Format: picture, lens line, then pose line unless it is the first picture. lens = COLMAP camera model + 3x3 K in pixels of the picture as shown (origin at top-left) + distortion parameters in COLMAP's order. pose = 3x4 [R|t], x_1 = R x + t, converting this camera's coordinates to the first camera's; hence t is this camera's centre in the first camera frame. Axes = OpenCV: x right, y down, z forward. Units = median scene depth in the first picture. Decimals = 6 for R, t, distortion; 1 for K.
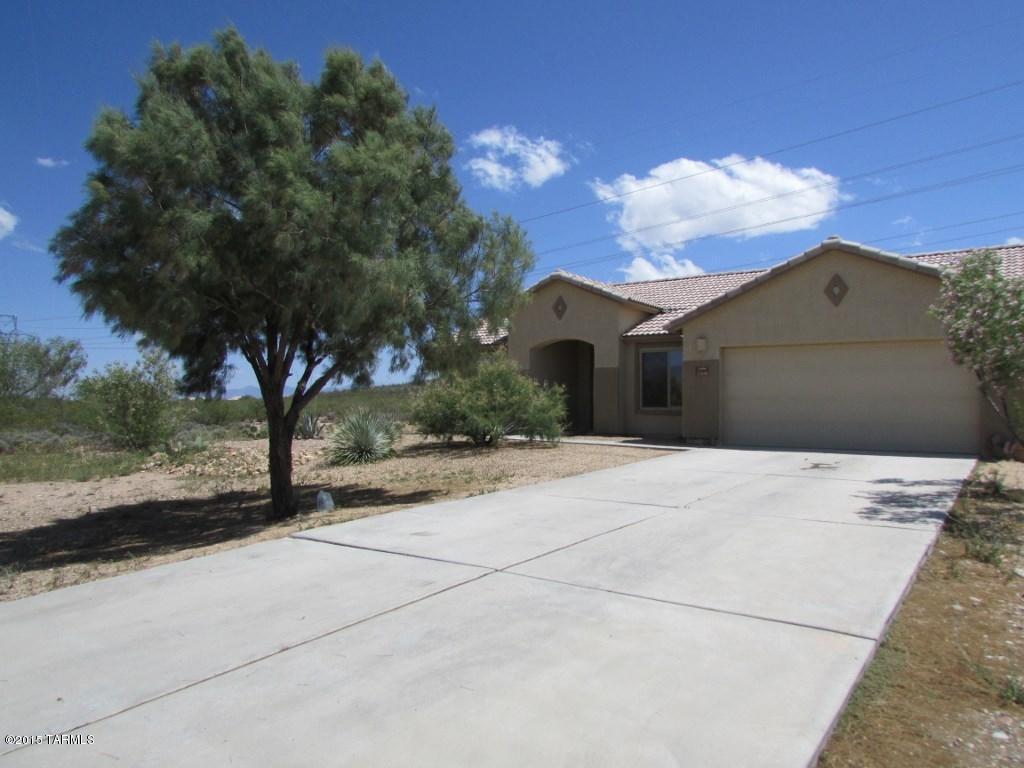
lens RADIAL K [[732.7, 0, 517.1], [0, 732.7, 379.4], [0, 0, 1]] dist [-0.006280, 0.002442]
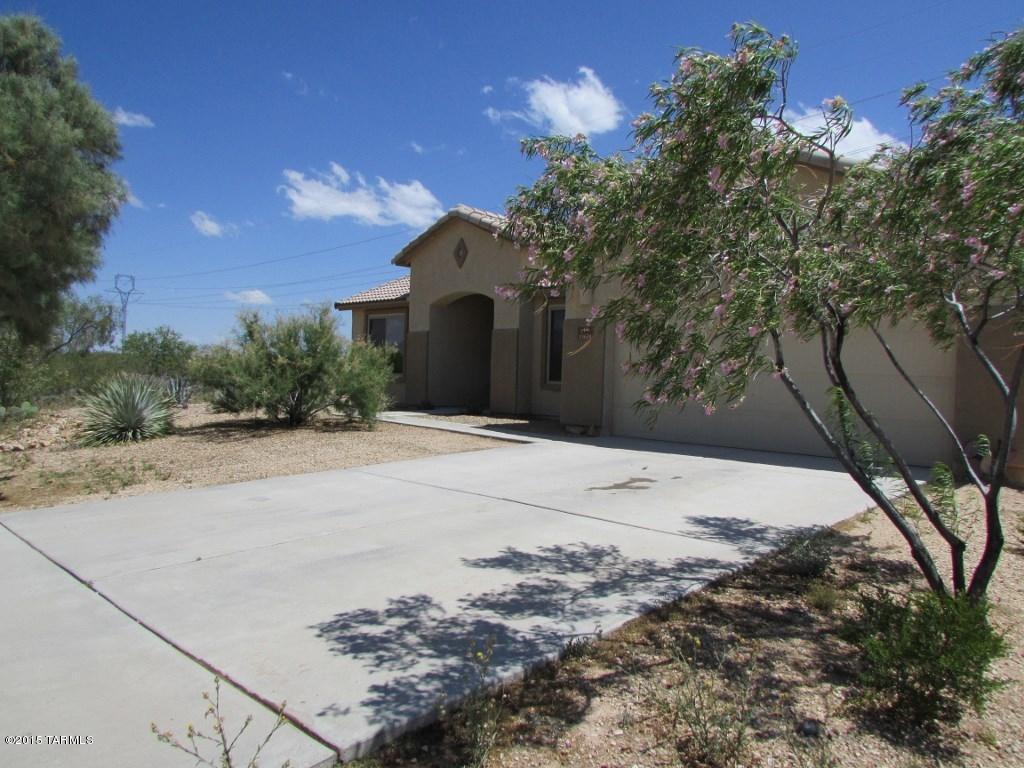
lens RADIAL K [[720.8, 0, 512.0], [0, 720.8, 384.0], [0, 0, 1]] dist [0.002338, 0.001354]
pose [[0.986601, 0.026122, -0.161047, 0.300317], [-0.017871, 0.998463, 0.052468, 0.002709], [0.162170, -0.048887, 0.985551, 0.284324]]
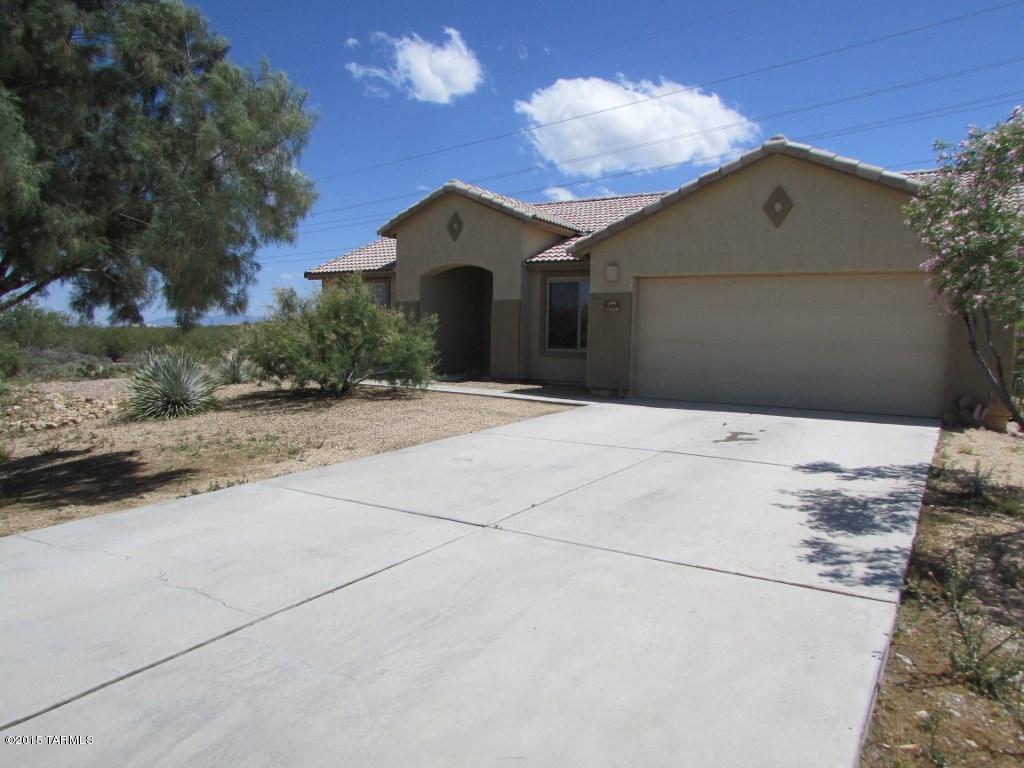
lens RADIAL K [[722.9, 0, 512.0], [0, 722.9, 384.0], [0, 0, 1]] dist [-0.014745, 0.000039]
pose [[0.998830, 0.012497, 0.046717, 0.107287], [-0.017090, 0.994916, 0.099246, -0.003266], [-0.045239, -0.099929, 0.993966, 0.204770]]
